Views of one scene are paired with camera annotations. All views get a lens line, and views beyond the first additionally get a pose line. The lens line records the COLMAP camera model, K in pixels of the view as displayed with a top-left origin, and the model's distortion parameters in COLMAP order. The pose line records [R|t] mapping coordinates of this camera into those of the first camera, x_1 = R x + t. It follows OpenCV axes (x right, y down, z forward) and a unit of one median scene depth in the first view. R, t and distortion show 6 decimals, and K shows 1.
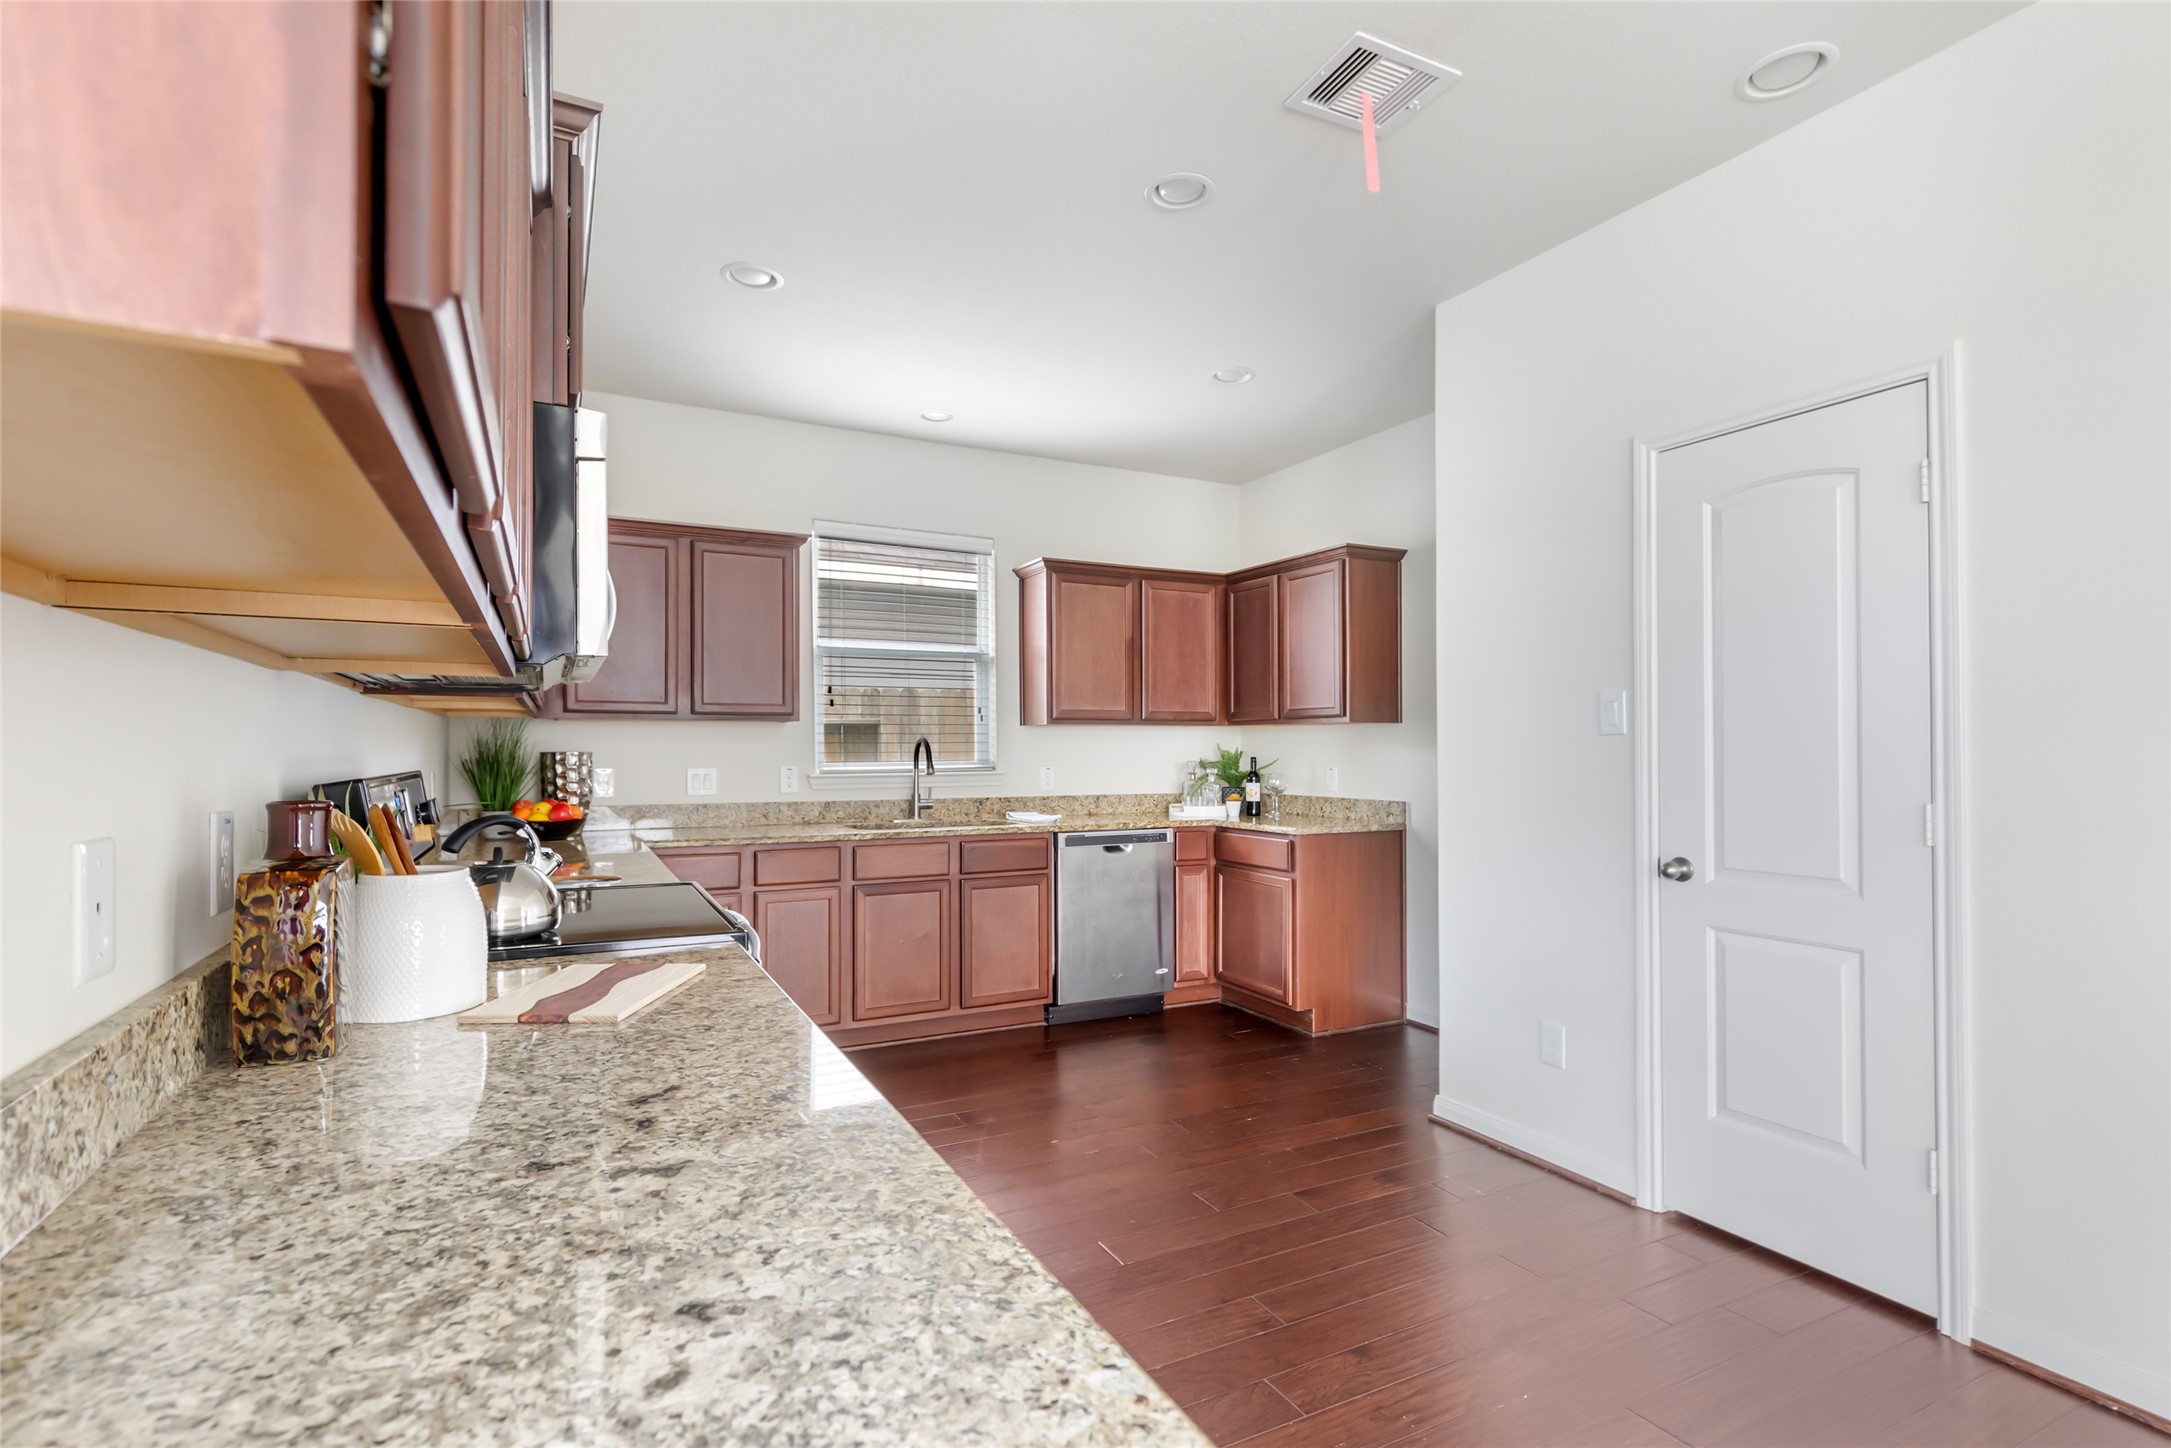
lens RADIAL K [[1040.9, 0, 1086.9], [0, 1040.9, 736.3], [0, 0, 1]] dist [0.003660, -0.000426]
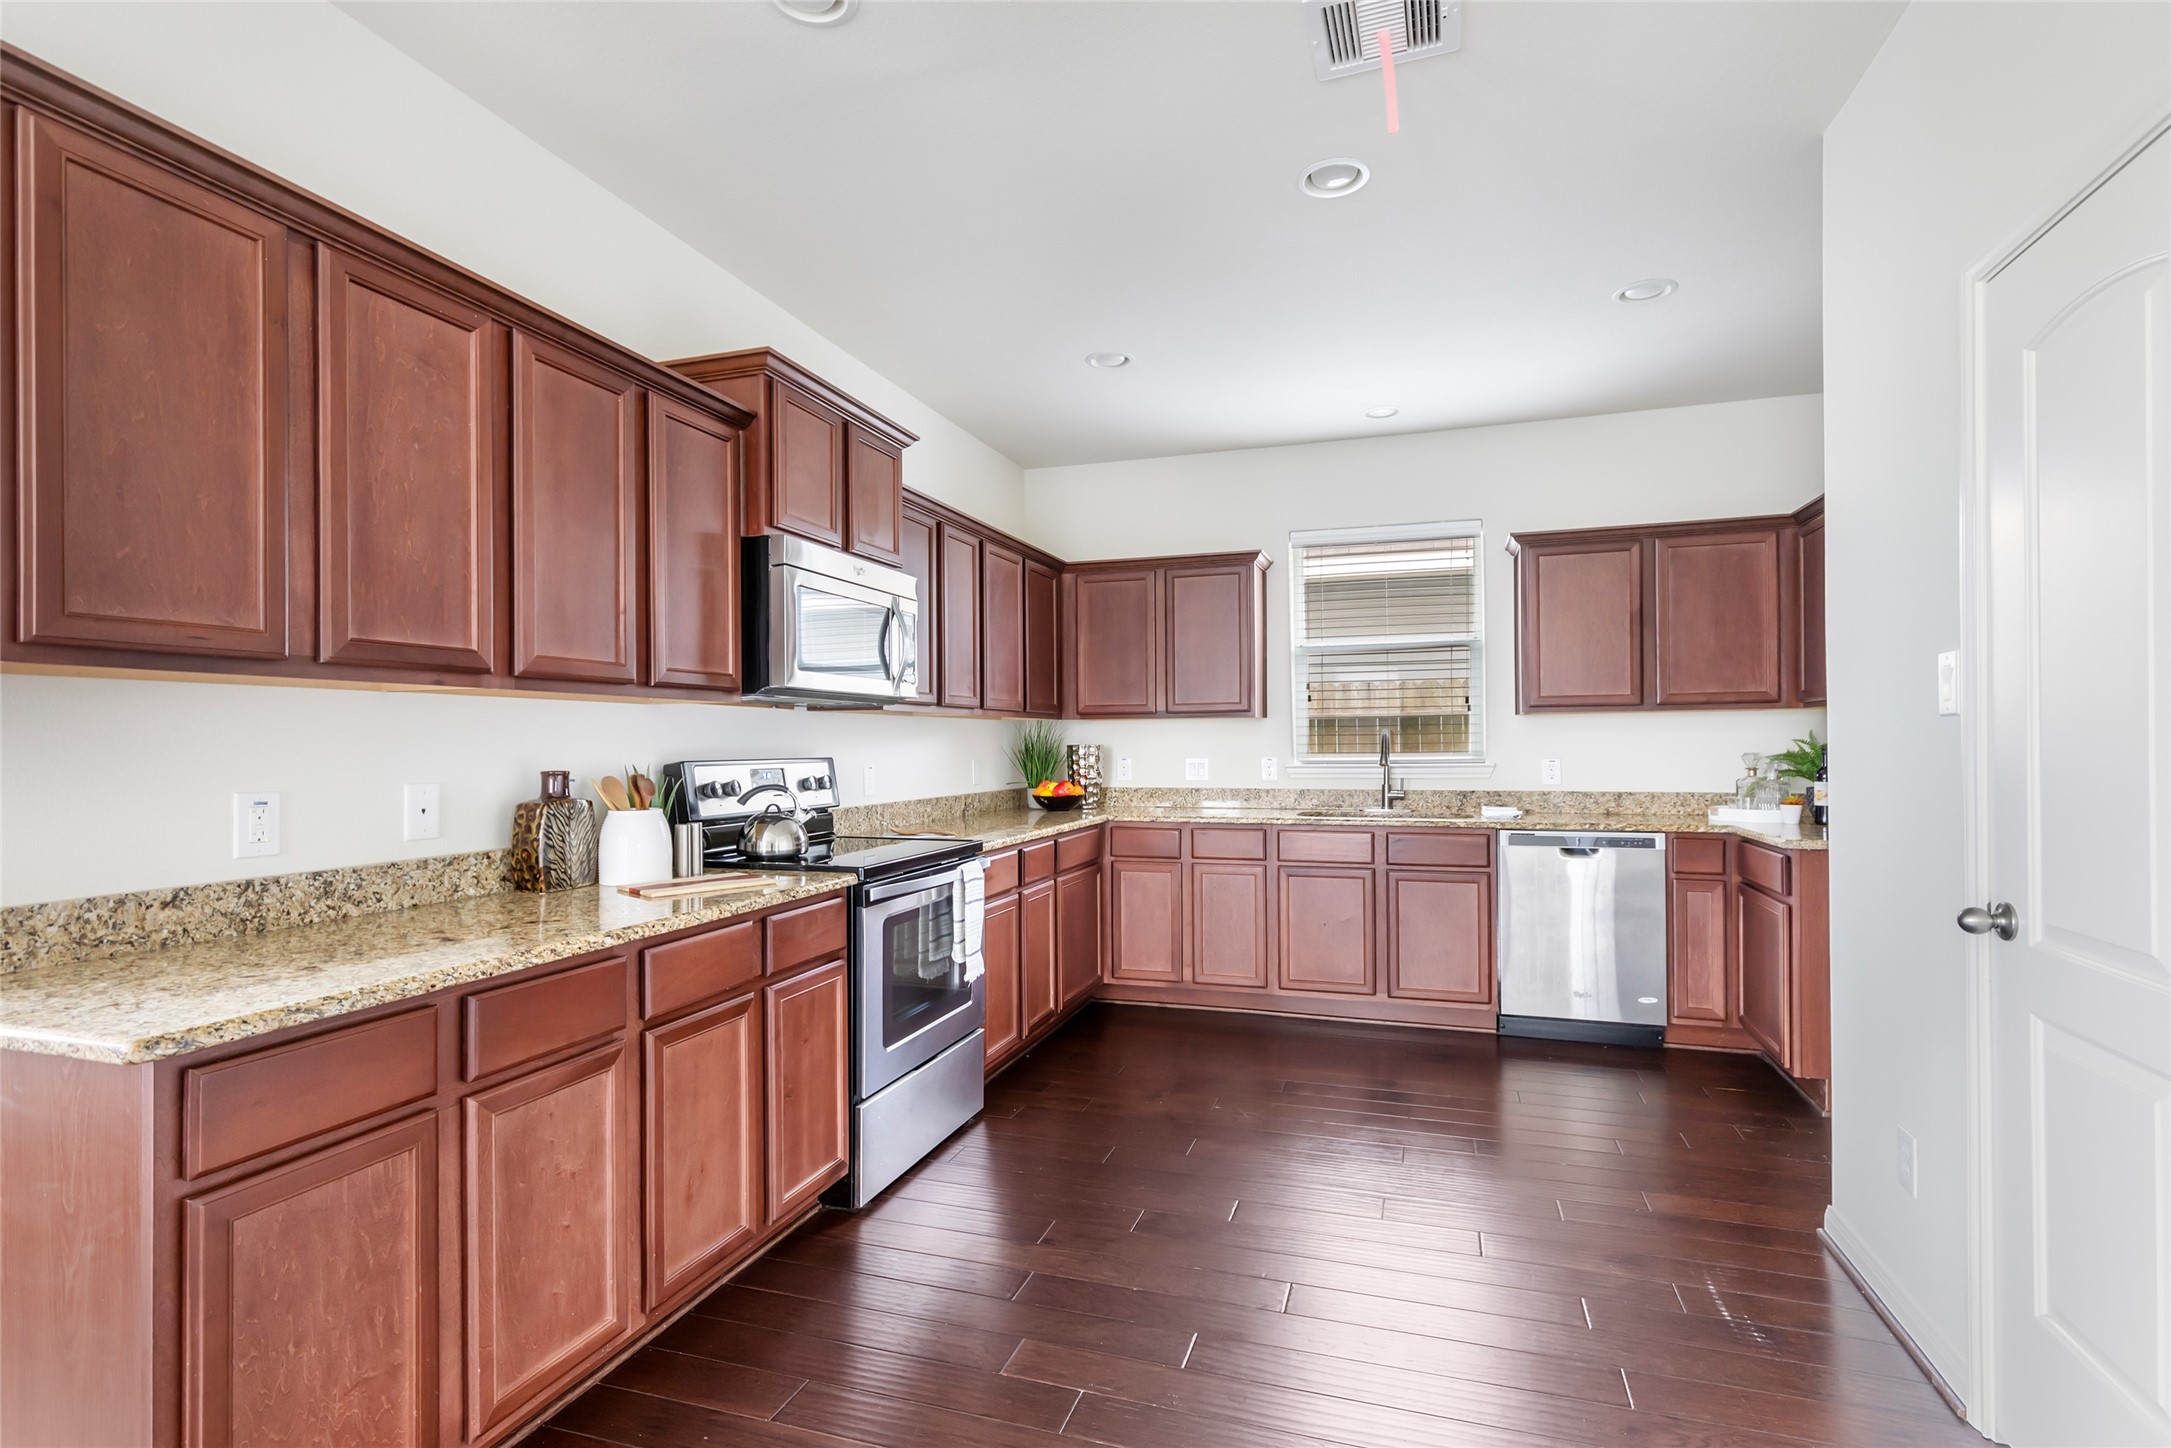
lens RADIAL K [[1040.9, 0, 1088.4], [0, 1040.9, 737.8], [0, 0, 1]] dist [0.003660, -0.000426]
pose [[0.696148, -0.007955, -0.717854, 0.370789], [0.014318, 0.999894, 0.002804, 0.002433], [0.717755, -0.012230, 0.696188, 0.082365]]
